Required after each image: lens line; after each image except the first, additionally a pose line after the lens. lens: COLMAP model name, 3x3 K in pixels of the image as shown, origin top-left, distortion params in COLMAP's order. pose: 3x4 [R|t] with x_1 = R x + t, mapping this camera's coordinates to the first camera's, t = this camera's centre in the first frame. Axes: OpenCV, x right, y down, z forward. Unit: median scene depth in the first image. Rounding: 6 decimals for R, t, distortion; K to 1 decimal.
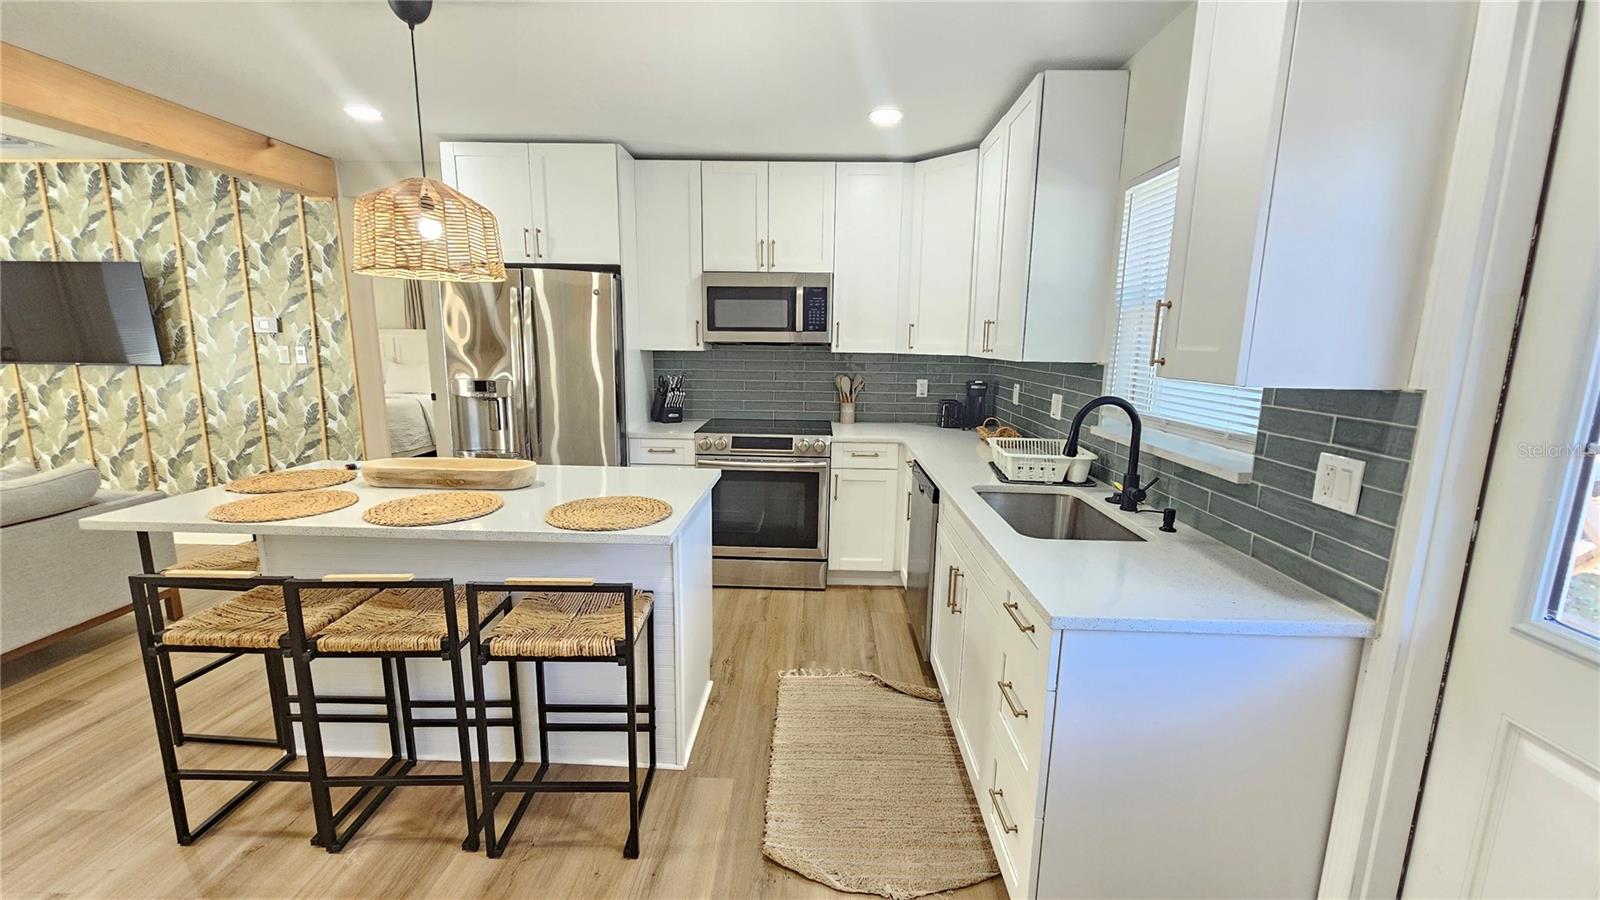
lens RADIAL K [[657.3, 0, 791.1], [0, 657.3, 457.7], [0, 0, 1]] dist [-0.000961, -0.000615]
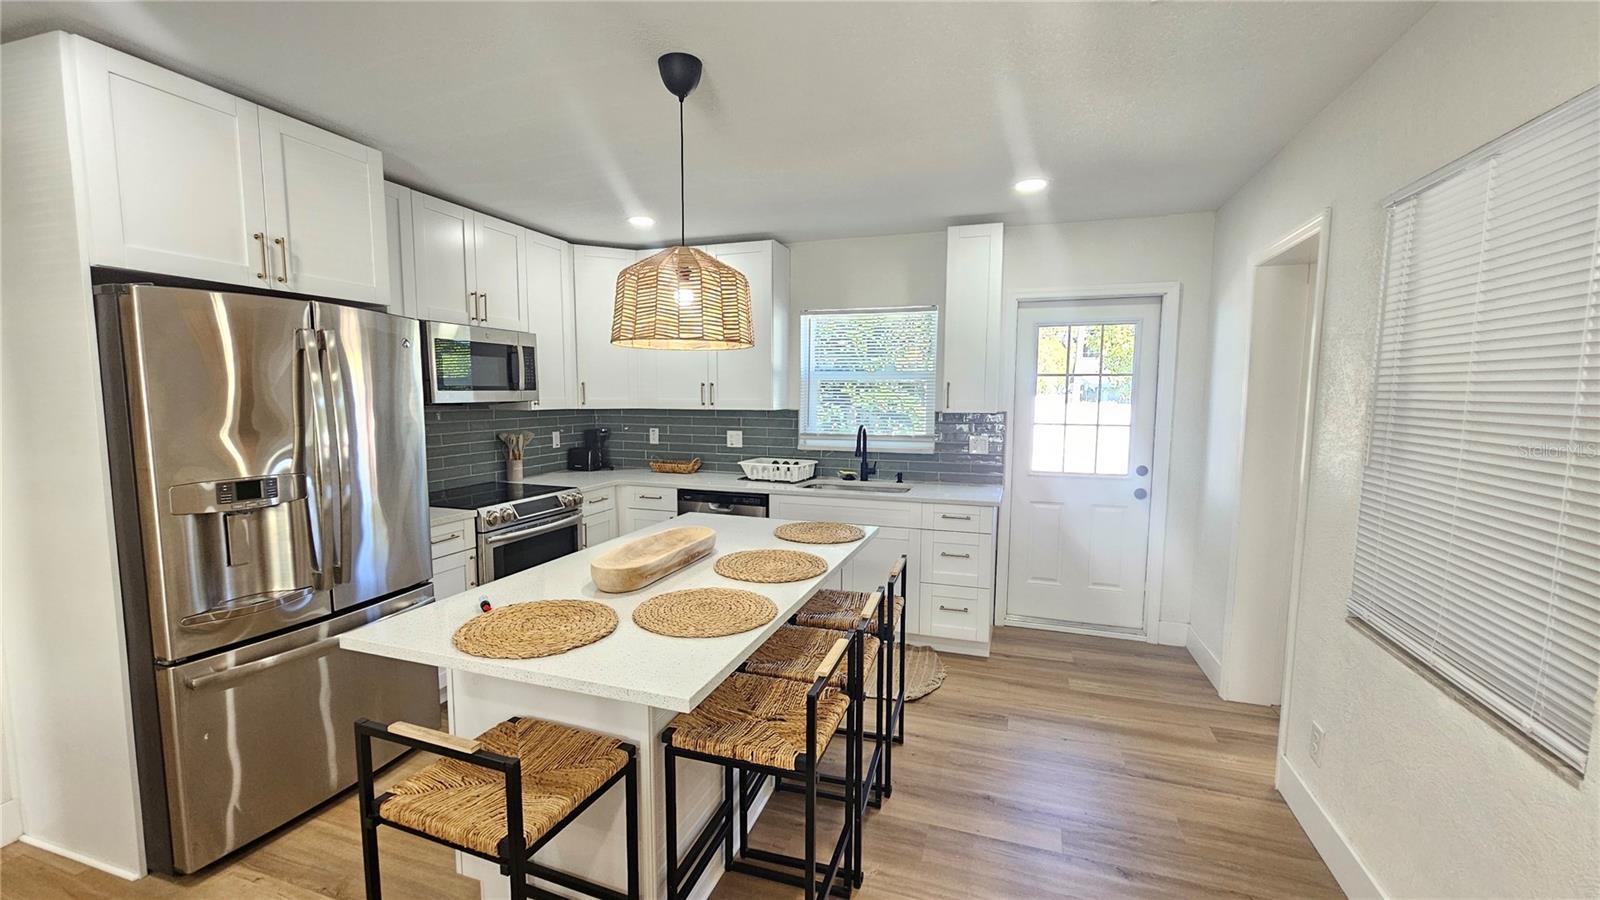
lens RADIAL K [[657.3, 0, 798.8], [0, 657.3, 456.4], [0, 0, 1]] dist [-0.000961, -0.000615]
pose [[0.296030, -0.106896, 0.949178, -0.821638], [0.173606, 0.983188, 0.056582, -0.080531], [-0.939270, 0.148033, 0.309611, 0.327487]]
